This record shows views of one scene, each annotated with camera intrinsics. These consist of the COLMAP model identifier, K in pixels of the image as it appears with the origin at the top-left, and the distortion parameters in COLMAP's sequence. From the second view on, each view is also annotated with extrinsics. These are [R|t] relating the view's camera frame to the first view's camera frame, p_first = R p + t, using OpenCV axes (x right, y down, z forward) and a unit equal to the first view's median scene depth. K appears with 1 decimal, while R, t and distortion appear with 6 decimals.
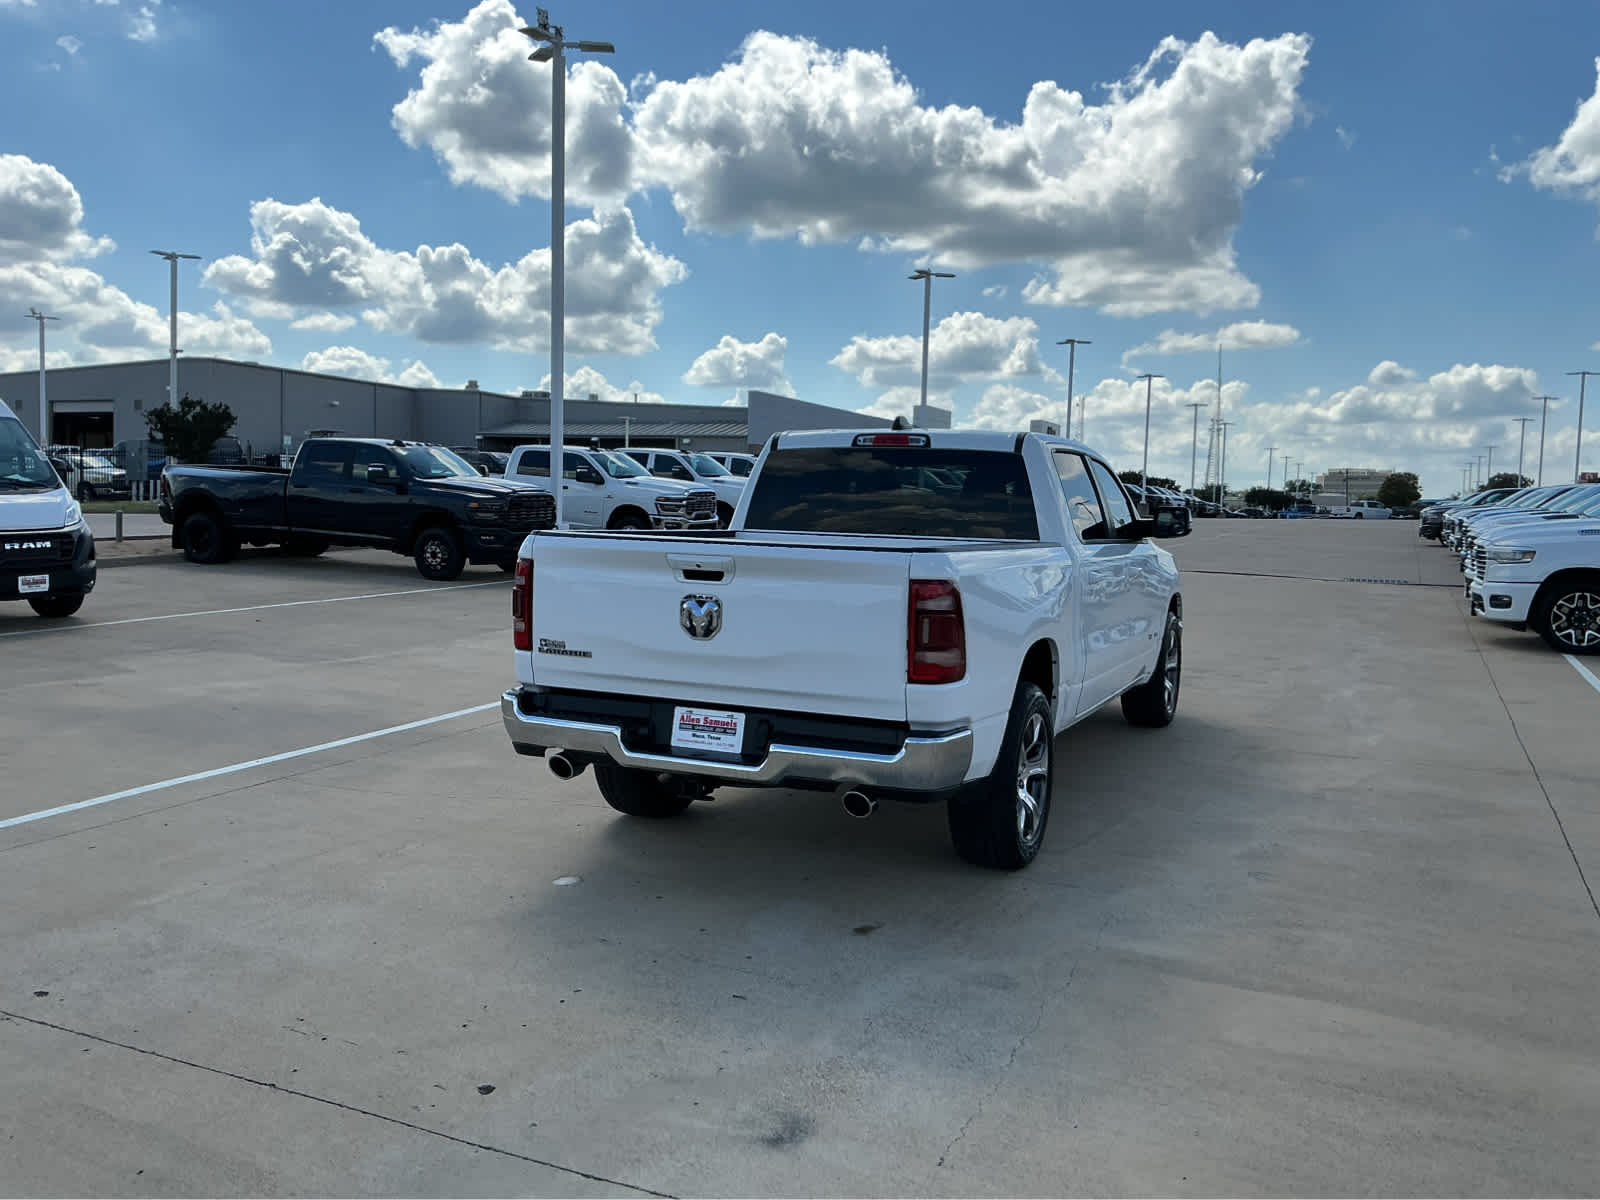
lens RADIAL K [[1335.2, 0, 789.8], [0, 1335.2, 602.5], [0, 0, 1]] dist [0.073327, -0.136118]
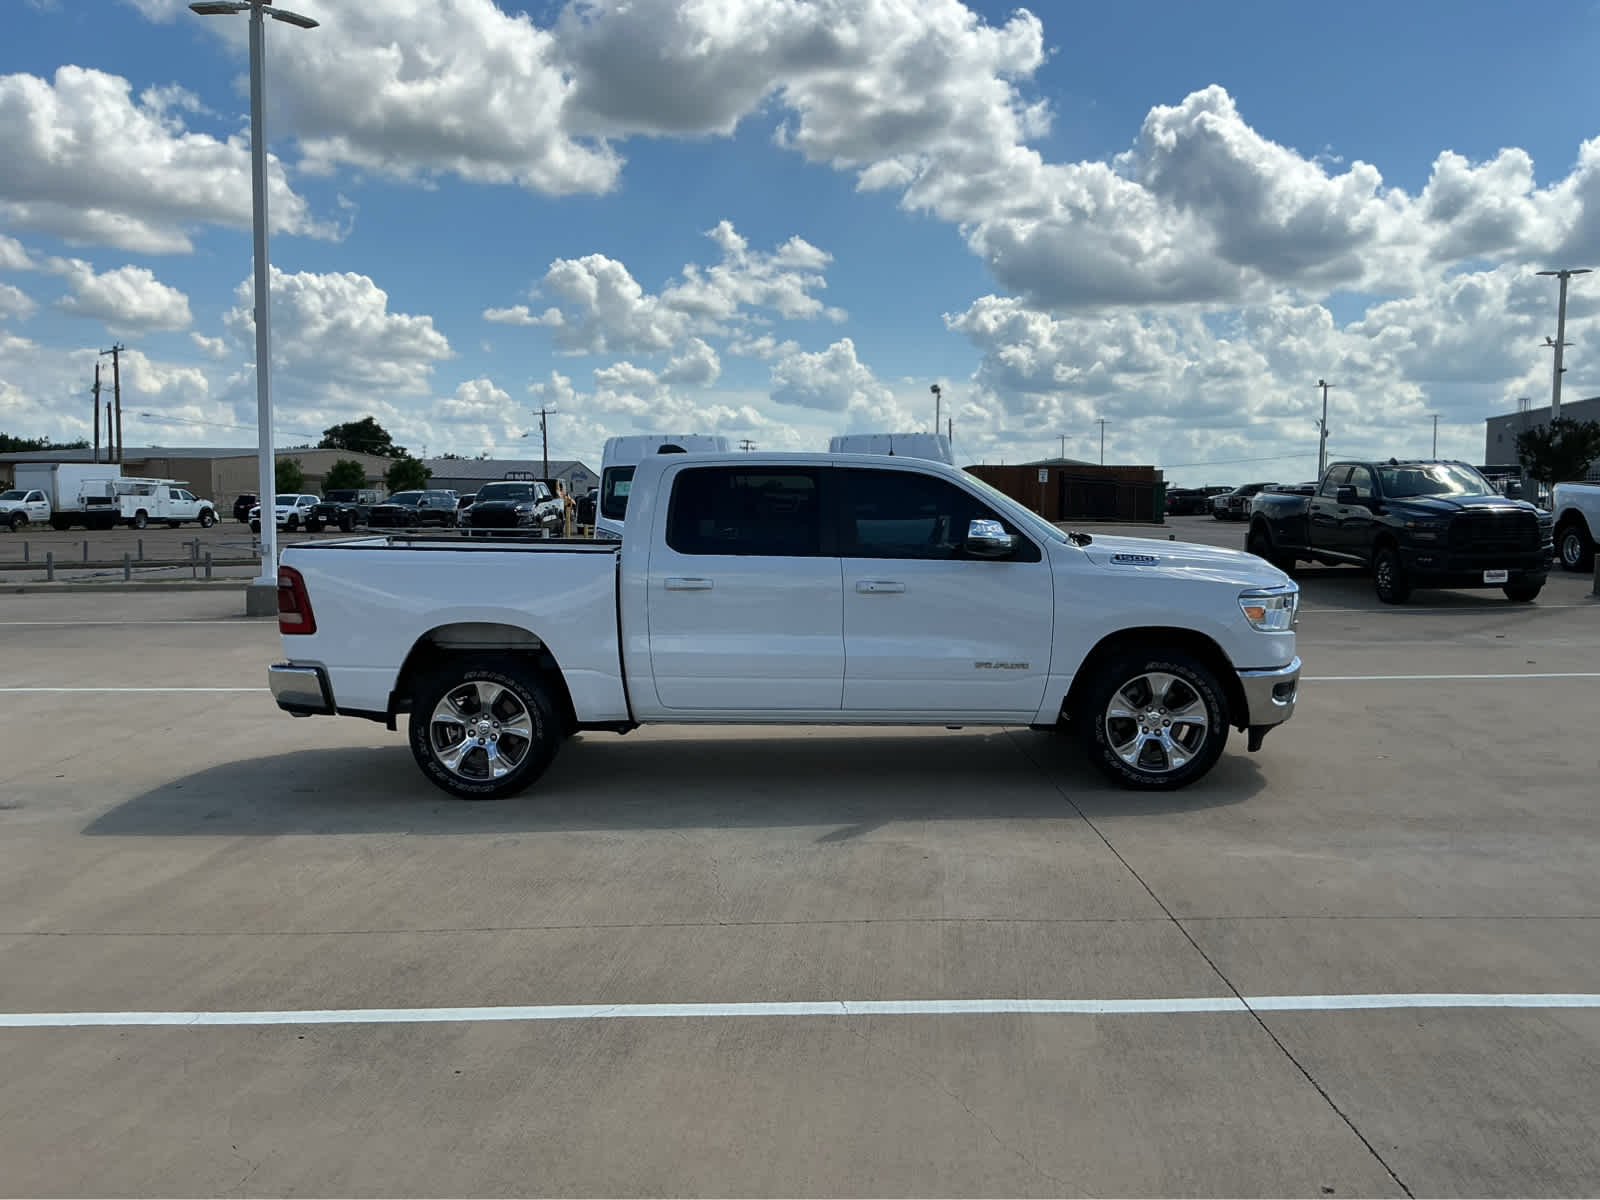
lens RADIAL K [[1335.2, 0, 795.2], [0, 1335.2, 603.6], [0, 0, 1]] dist [0.073327, -0.136118]
pose [[0.396388, 0.047384, -0.916859, 0.345619], [-0.062290, 0.997754, 0.024634, -0.009541], [0.915967, 0.047347, 0.398449, 0.179129]]
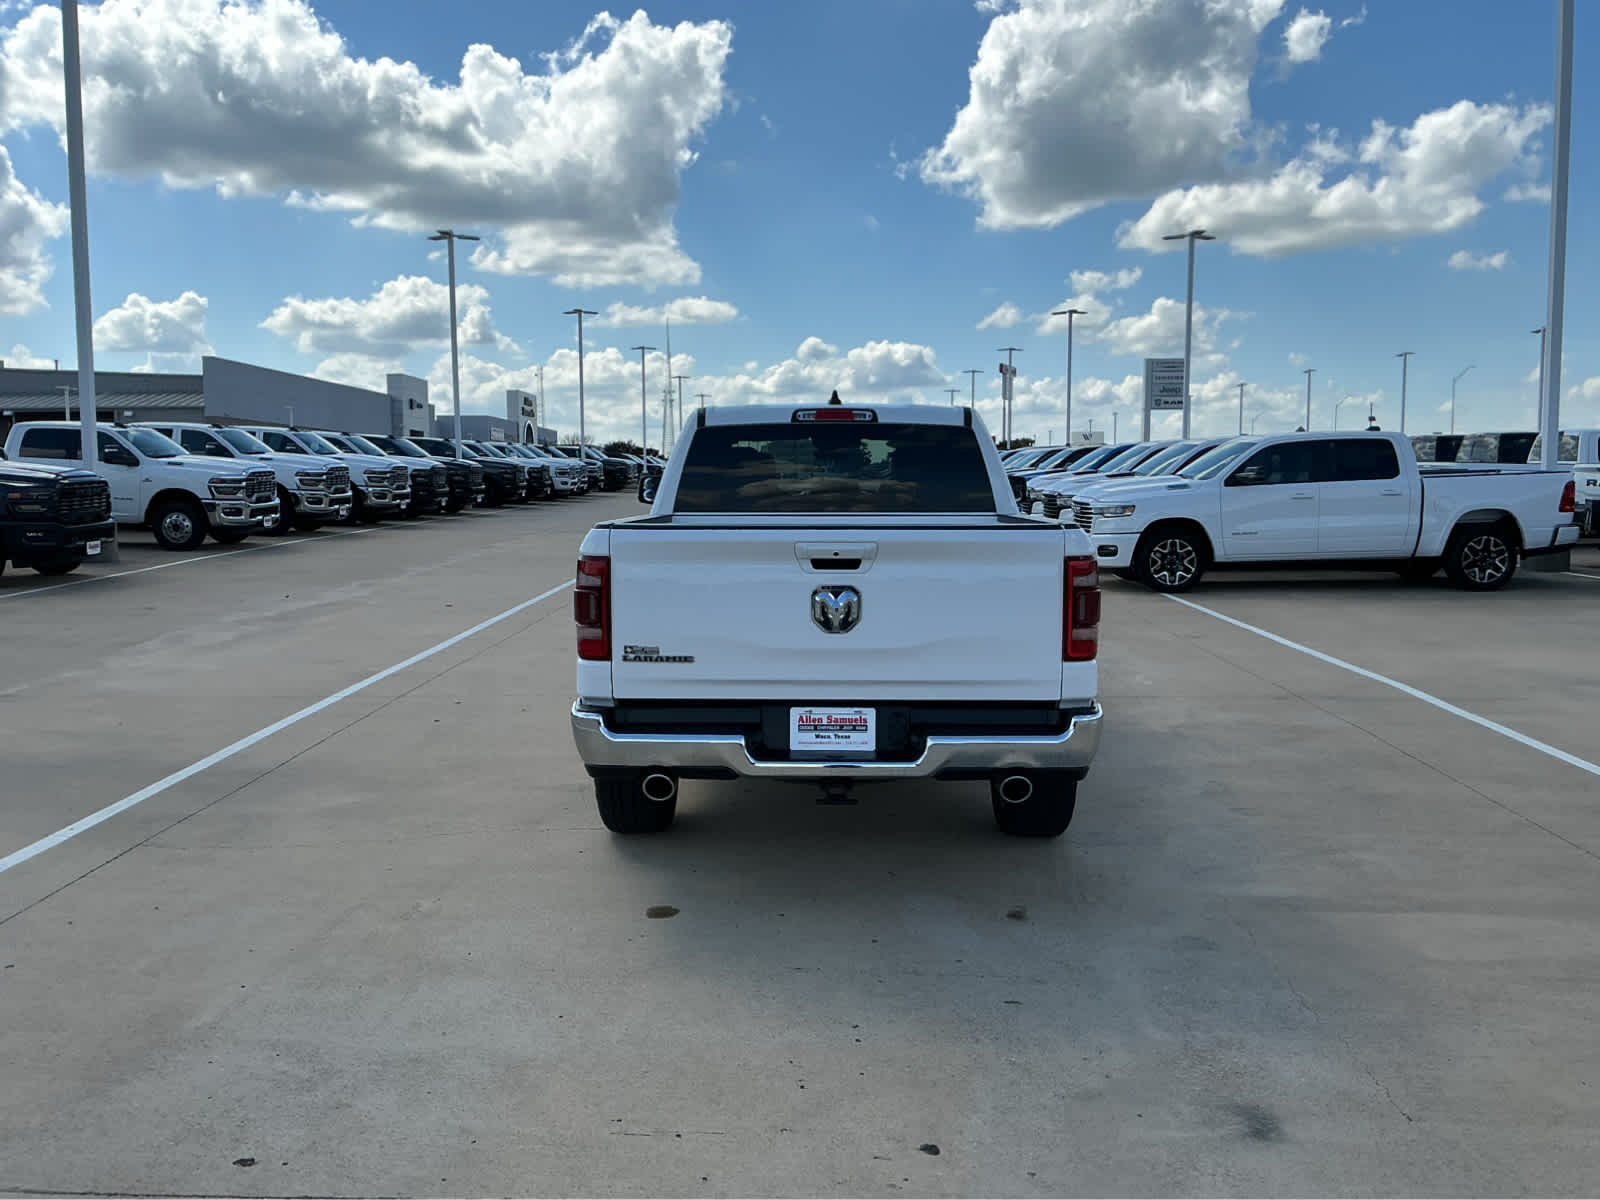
lens RADIAL K [[1335.2, 0, 794.0], [0, 1335.2, 601.1], [0, 0, 1]] dist [0.073327, -0.136118]
pose [[0.918755, -0.064142, 0.389583, -0.094597], [0.056105, 0.997912, 0.031986, -0.005450], [-0.390822, -0.007529, 0.920436, 0.031740]]
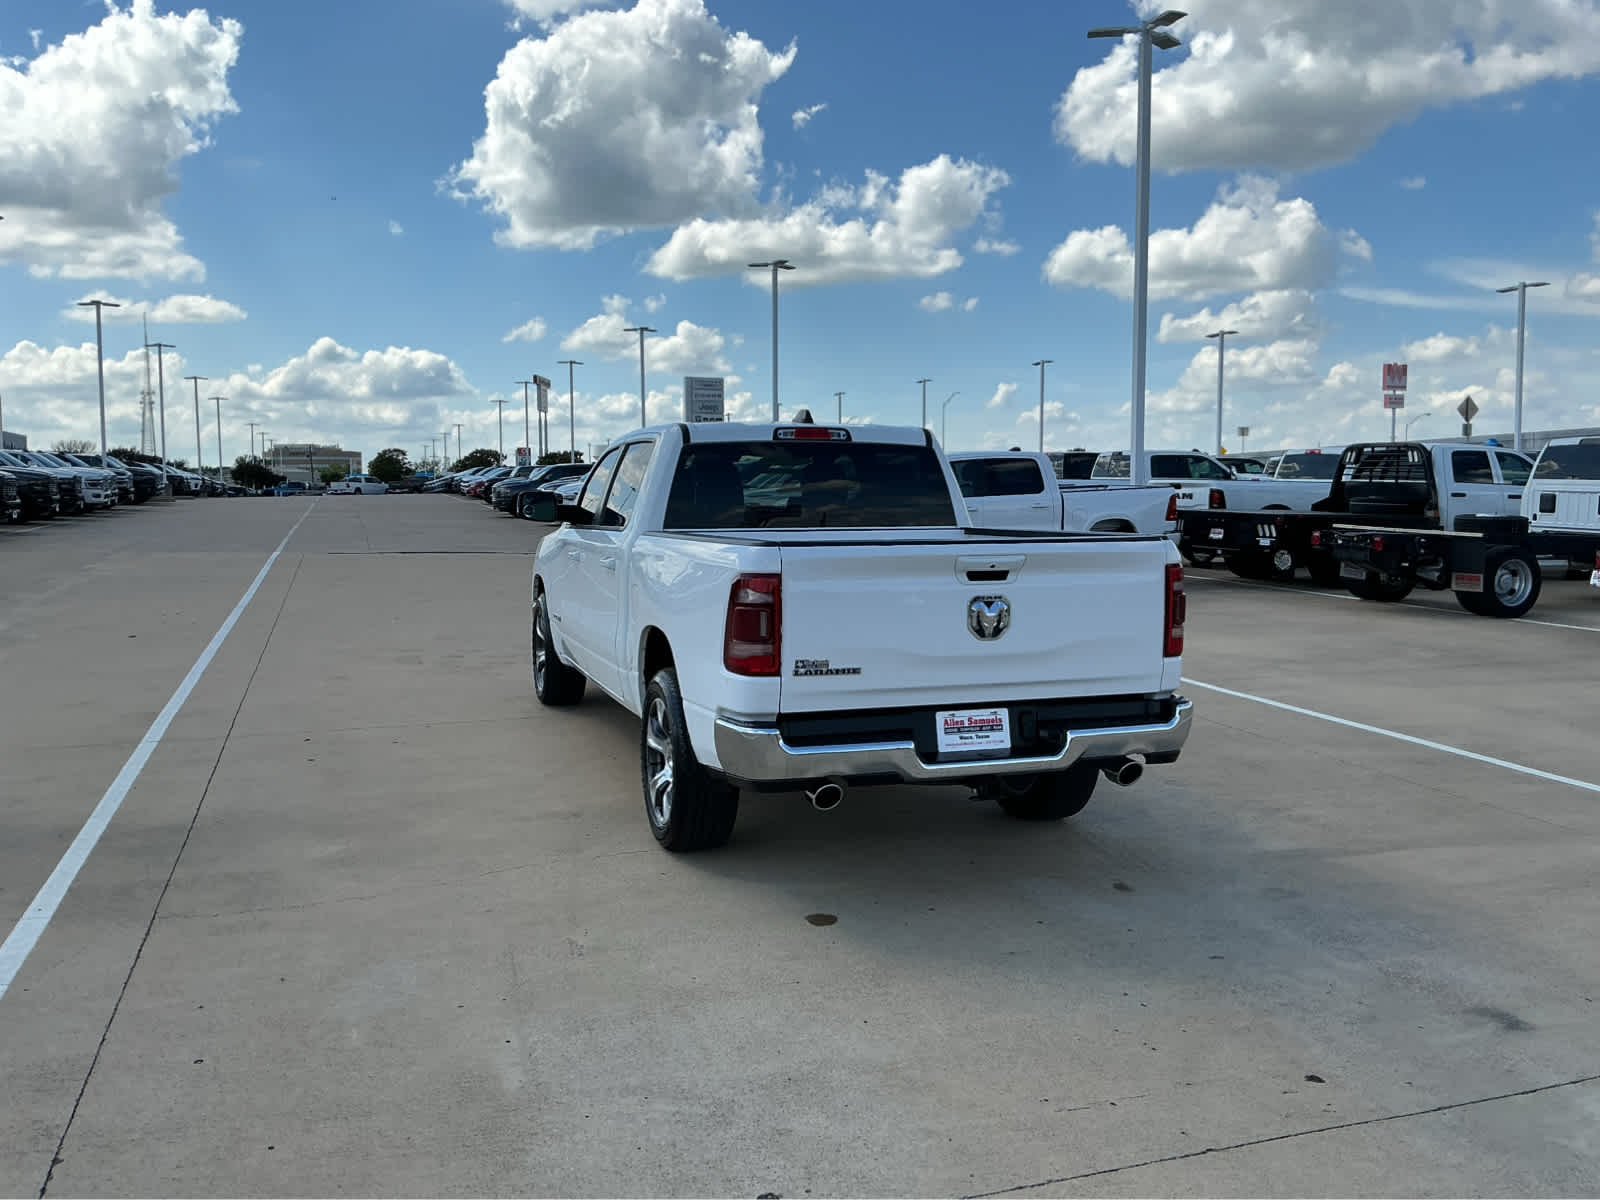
lens RADIAL K [[1335.2, 0, 801.1], [0, 1335.2, 578.2], [0, 0, 1]] dist [0.073327, -0.136118]
pose [[0.721291, -0.073307, 0.688742, -0.177973], [0.073299, 0.996878, 0.029342, -0.012134], [-0.688743, 0.029320, 0.724413, 0.076013]]
